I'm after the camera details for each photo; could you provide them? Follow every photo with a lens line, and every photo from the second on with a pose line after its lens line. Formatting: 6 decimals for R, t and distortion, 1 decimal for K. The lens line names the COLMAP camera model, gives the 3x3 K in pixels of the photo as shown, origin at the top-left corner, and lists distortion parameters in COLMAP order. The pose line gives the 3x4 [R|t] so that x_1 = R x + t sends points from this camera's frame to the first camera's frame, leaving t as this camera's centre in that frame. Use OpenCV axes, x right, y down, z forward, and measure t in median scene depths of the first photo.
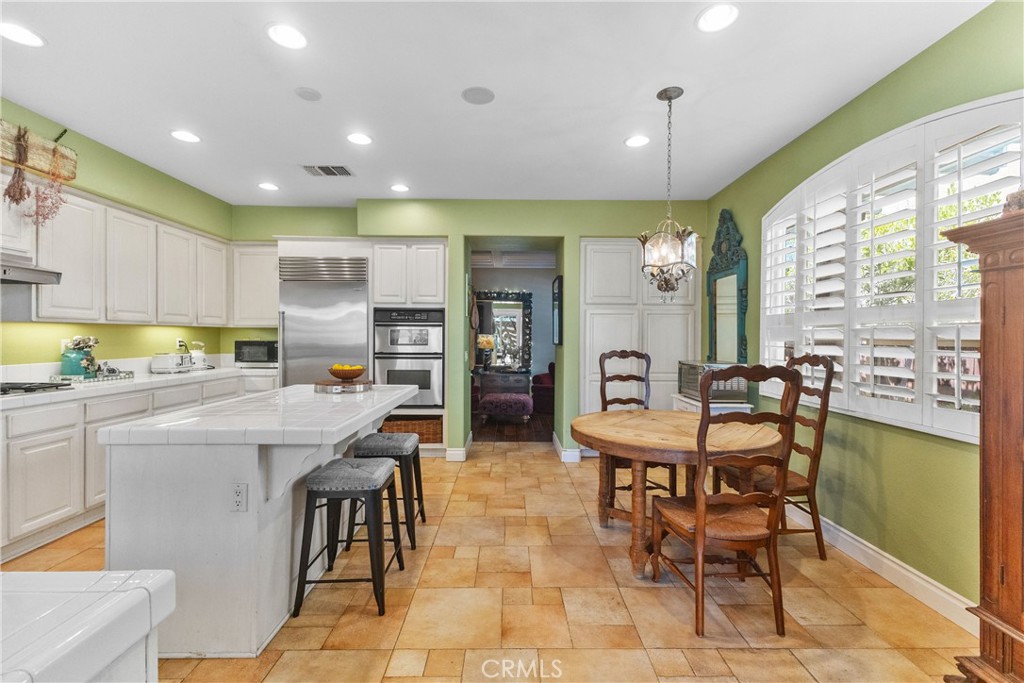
lens RADIAL K [[442.0, 0, 513.3], [0, 442.0, 343.8], [0, 0, 1]] dist [0.009244, -0.001947]
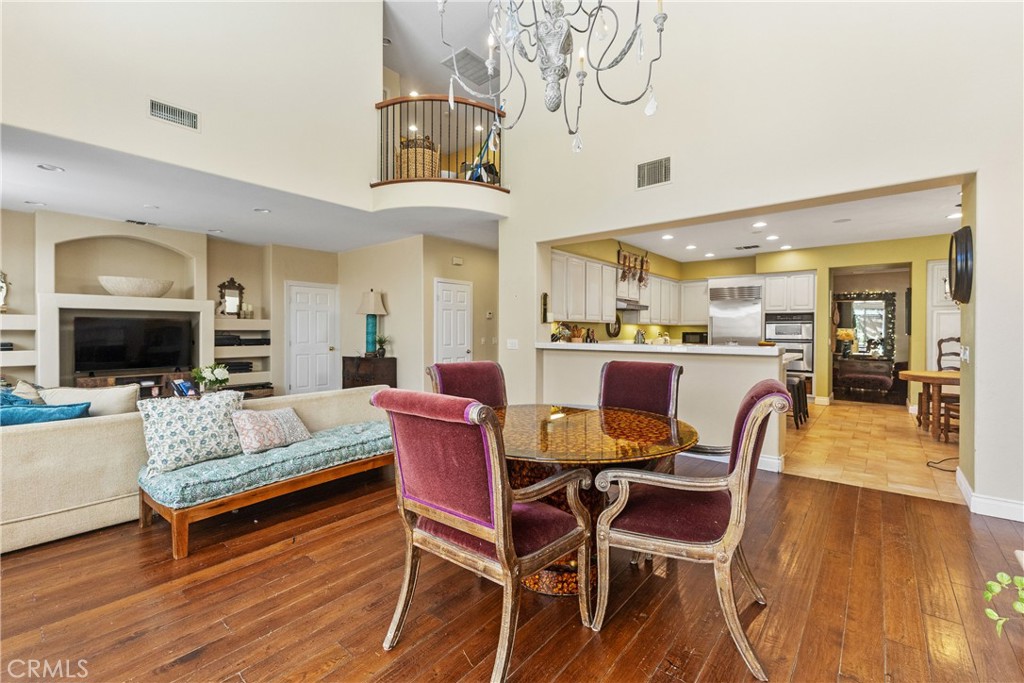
lens RADIAL K [[442.0, 0, 511.9], [0, 442.0, 336.4], [0, 0, 1]] dist [0.009244, -0.001947]
pose [[0.761232, 0.003805, -0.648469, 0.061719], [-0.010144, 0.999930, -0.006041, 0.032106], [0.648401, 0.011177, 0.761217, -1.005503]]
